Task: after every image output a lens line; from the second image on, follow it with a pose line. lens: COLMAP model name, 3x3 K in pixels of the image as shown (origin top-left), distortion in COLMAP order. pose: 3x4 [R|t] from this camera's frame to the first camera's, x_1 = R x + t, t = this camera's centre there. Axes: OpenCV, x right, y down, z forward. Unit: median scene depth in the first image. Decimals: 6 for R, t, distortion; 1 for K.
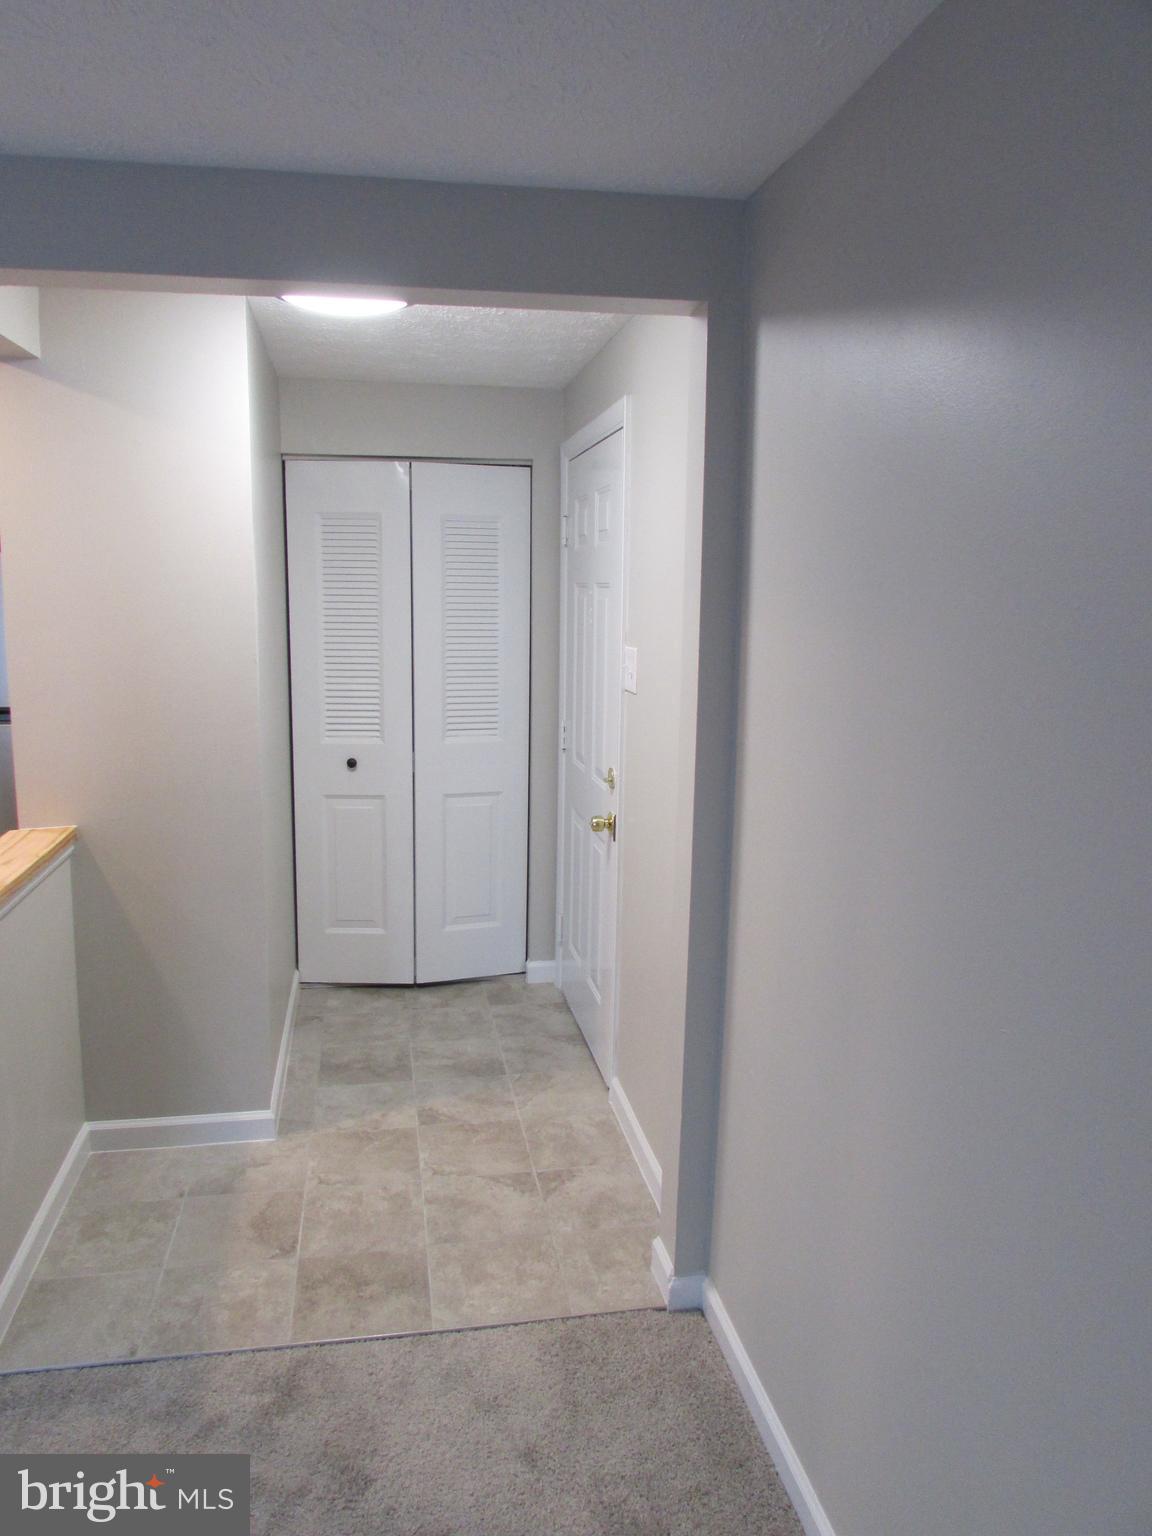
lens RADIAL K [[1116.1, 0, 574.4], [0, 1116.1, 760.6], [0, 0, 1]] dist [-0.030536, 0.007089]
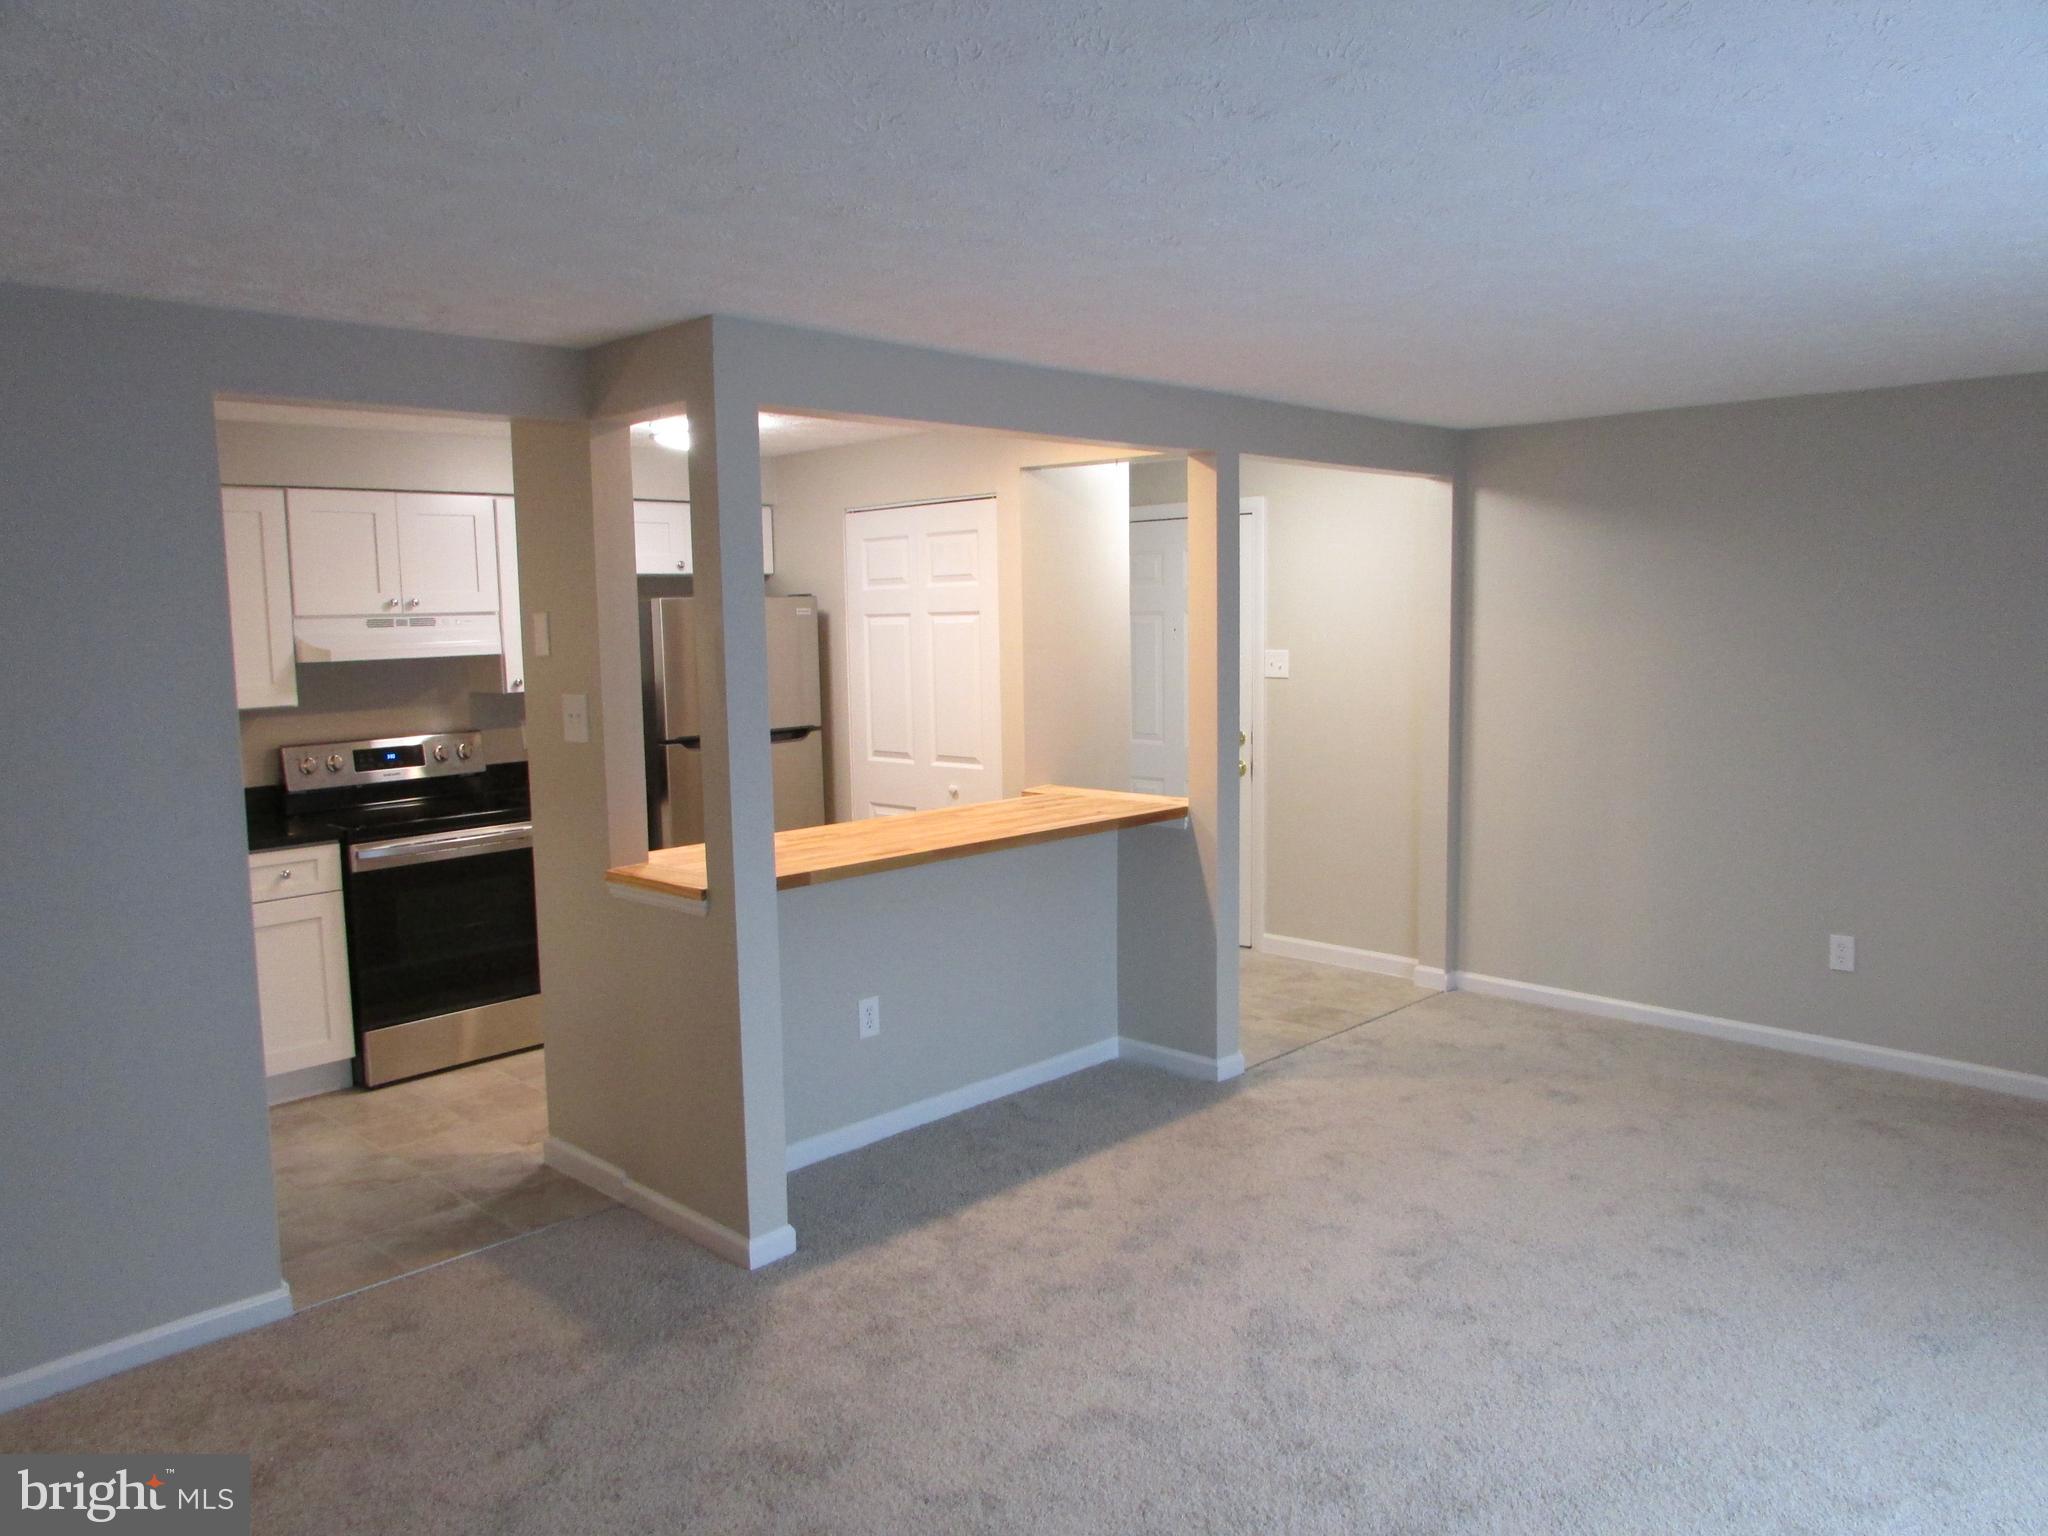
lens RADIAL K [[1454.0, 0, 1024.6], [0, 1454.0, 746.4], [0, 0, 1]] dist [-0.010981, -0.003320]
pose [[0.811783, -0.072662, 0.579421, -1.621997], [0.121455, 0.991539, -0.045819, 0.098144], [-0.571189, 0.107569, 0.813739, -0.539112]]
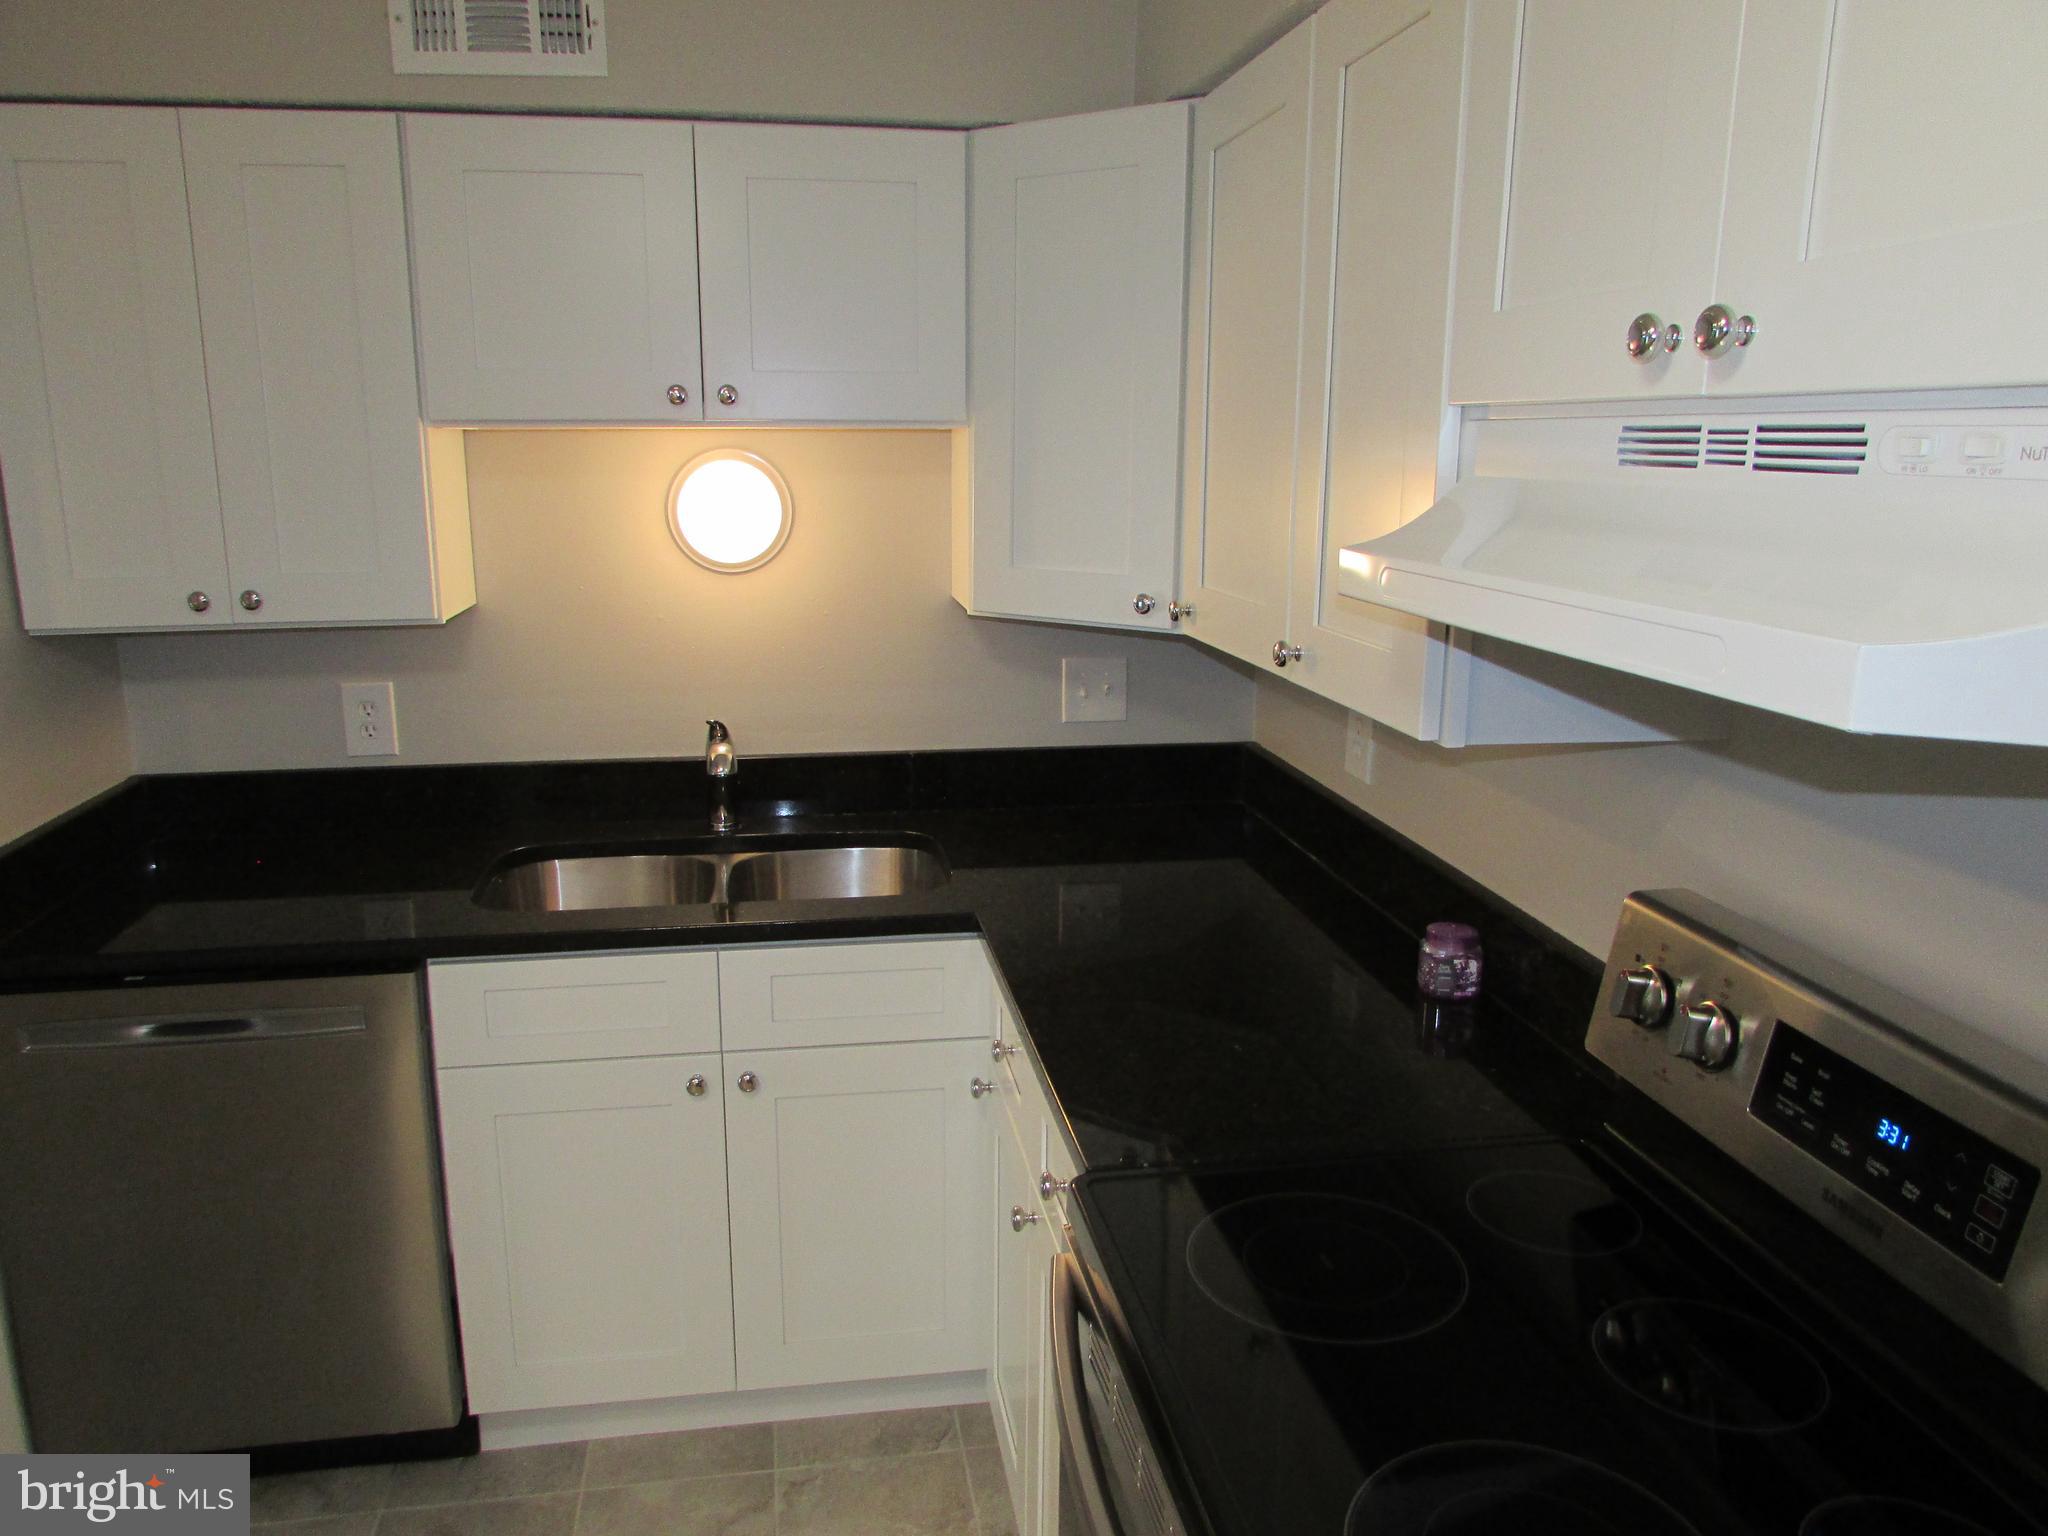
lens RADIAL K [[1470.8, 0, 1018.0], [0, 1470.8, 763.5], [0, 0, 1]] dist [-0.032290, 0.007829]
pose [[-0.007053, 0.221901, -0.975044, -0.832247], [-0.169770, 0.960647, 0.219852, -0.219611], [0.985459, 0.167083, 0.030897, 1.266815]]
